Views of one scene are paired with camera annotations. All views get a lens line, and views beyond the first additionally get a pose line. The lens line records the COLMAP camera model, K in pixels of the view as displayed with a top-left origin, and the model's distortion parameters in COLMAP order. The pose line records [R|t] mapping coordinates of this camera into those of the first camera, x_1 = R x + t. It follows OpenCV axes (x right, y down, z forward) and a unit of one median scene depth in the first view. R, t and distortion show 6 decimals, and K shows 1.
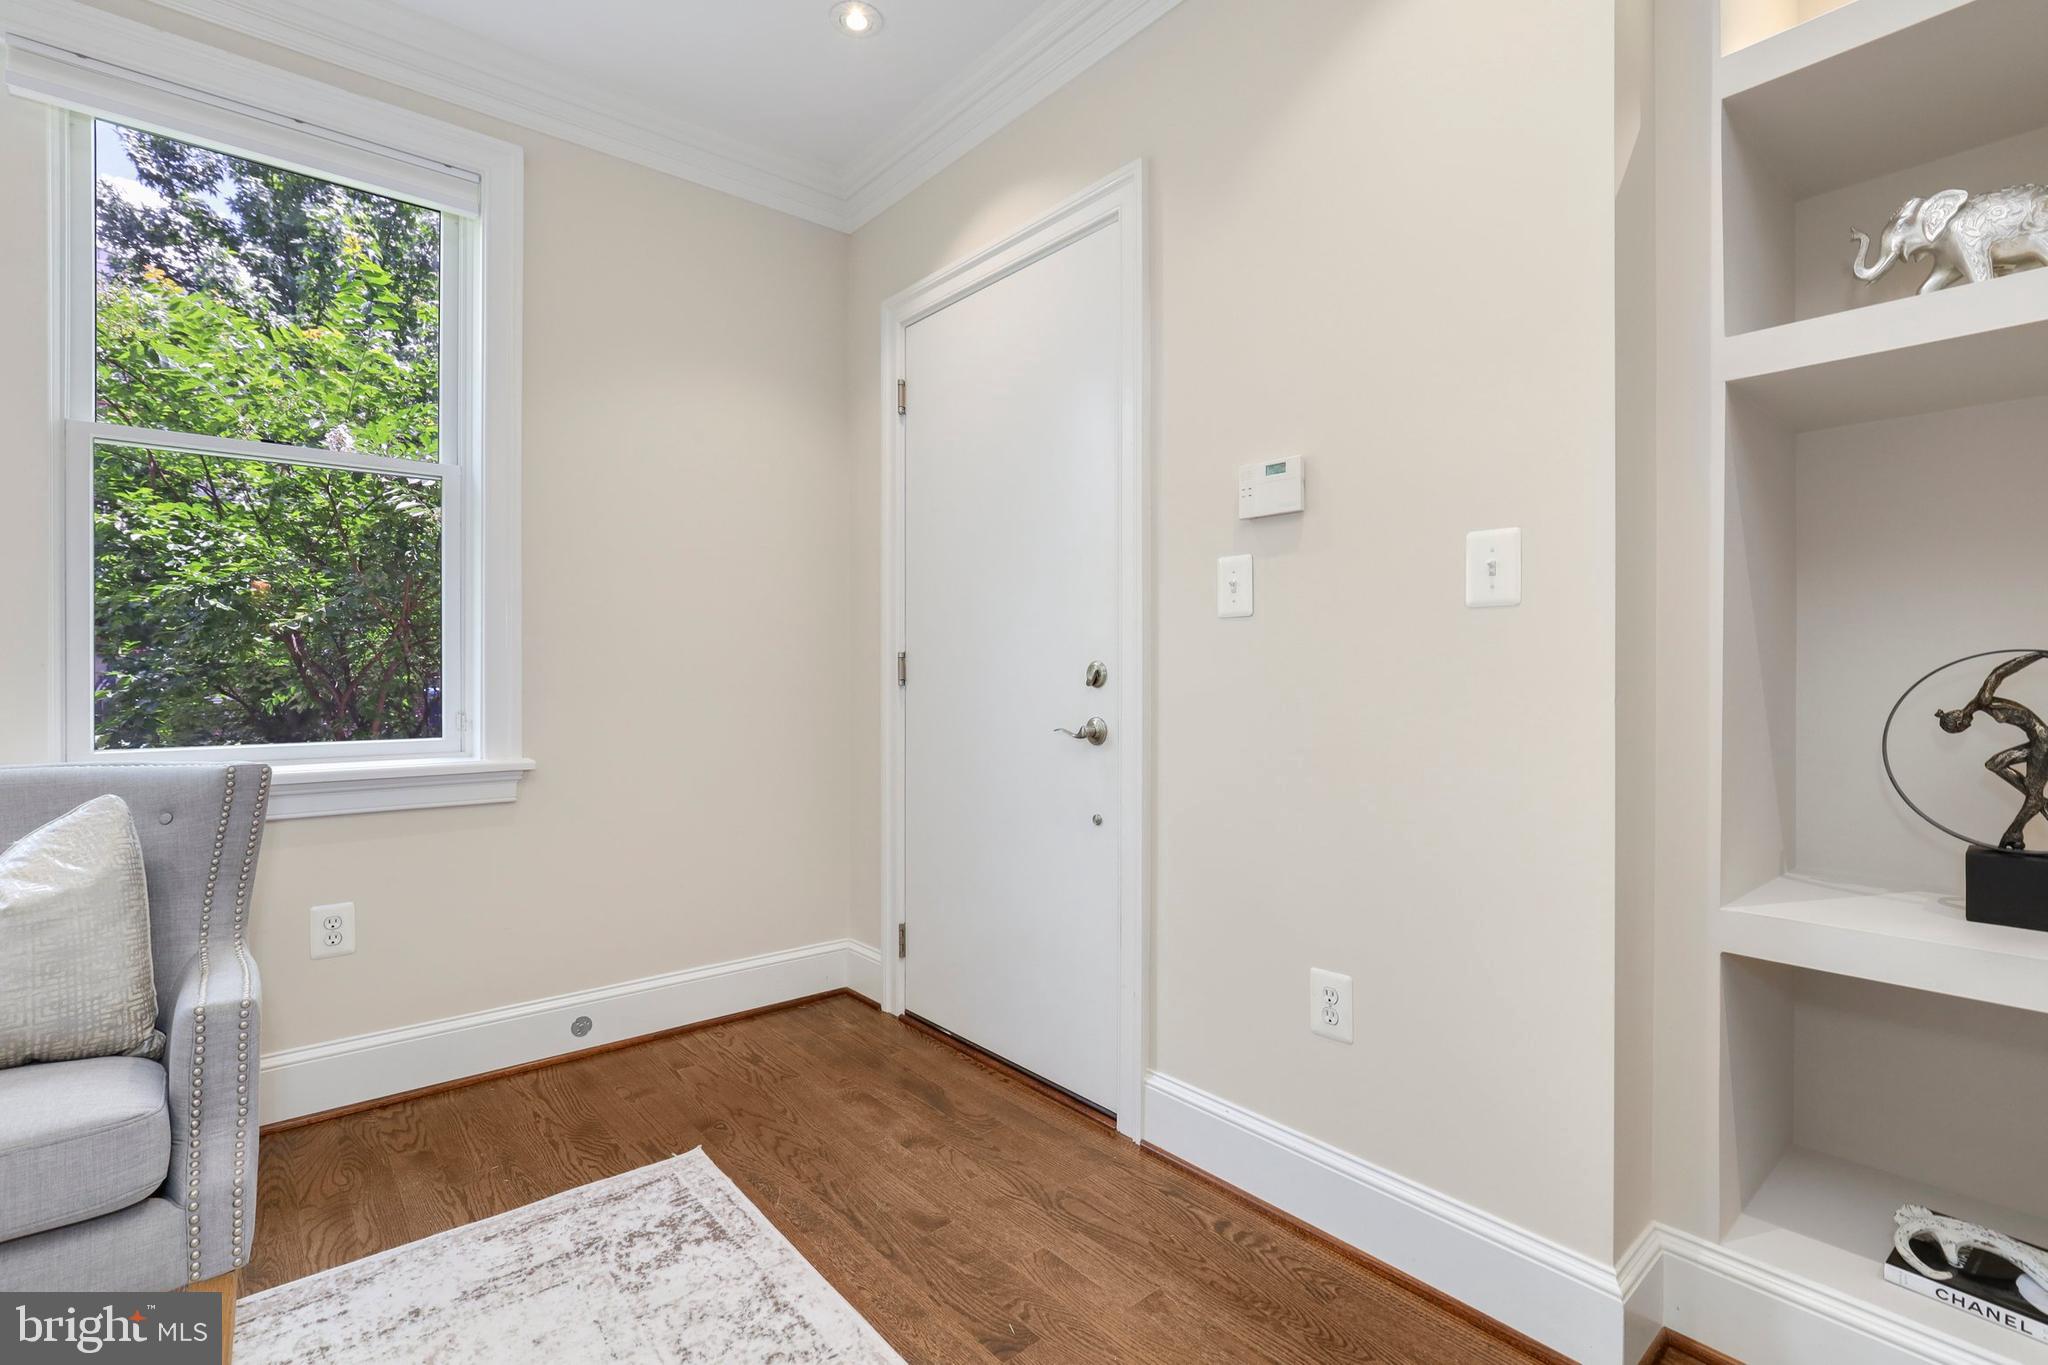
lens RADIAL K [[942.7, 0, 1017.5], [0, 942.7, 675.8], [0, 0, 1]] dist [-0.011535, 0.004821]
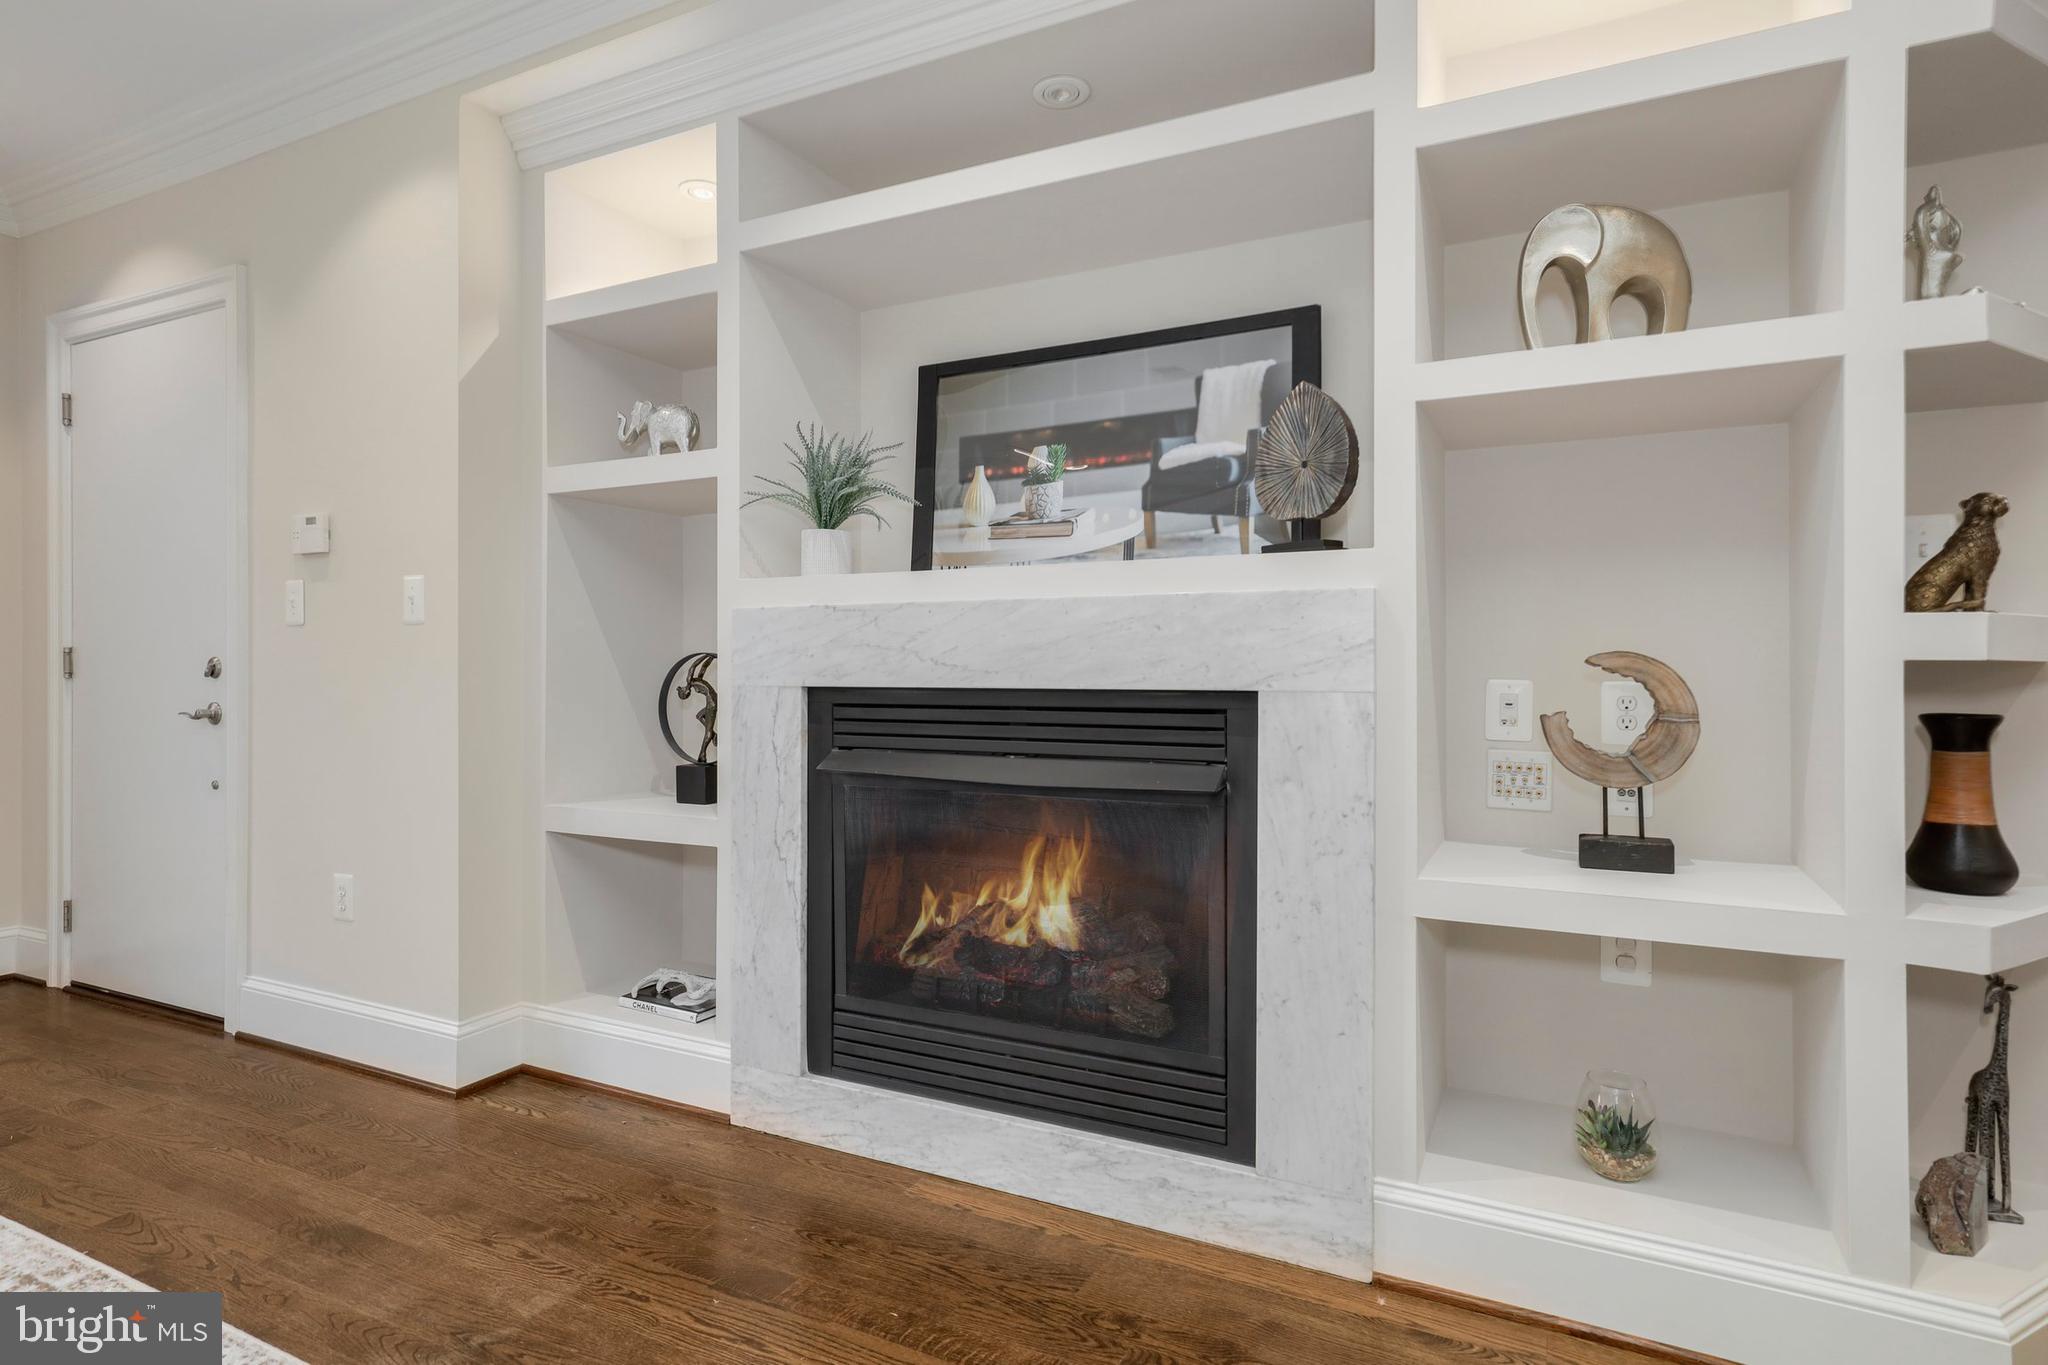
lens RADIAL K [[1076.7, 0, 977.6], [0, 1076.7, 661.1], [0, 0, 1]] dist [0.014256, 0.002660]
pose [[0.923584, -0.002144, 0.383391, 0.472451], [0.003809, 0.999986, -0.003584, -0.000934], [-0.383378, 0.004770, 0.923579, -0.716336]]
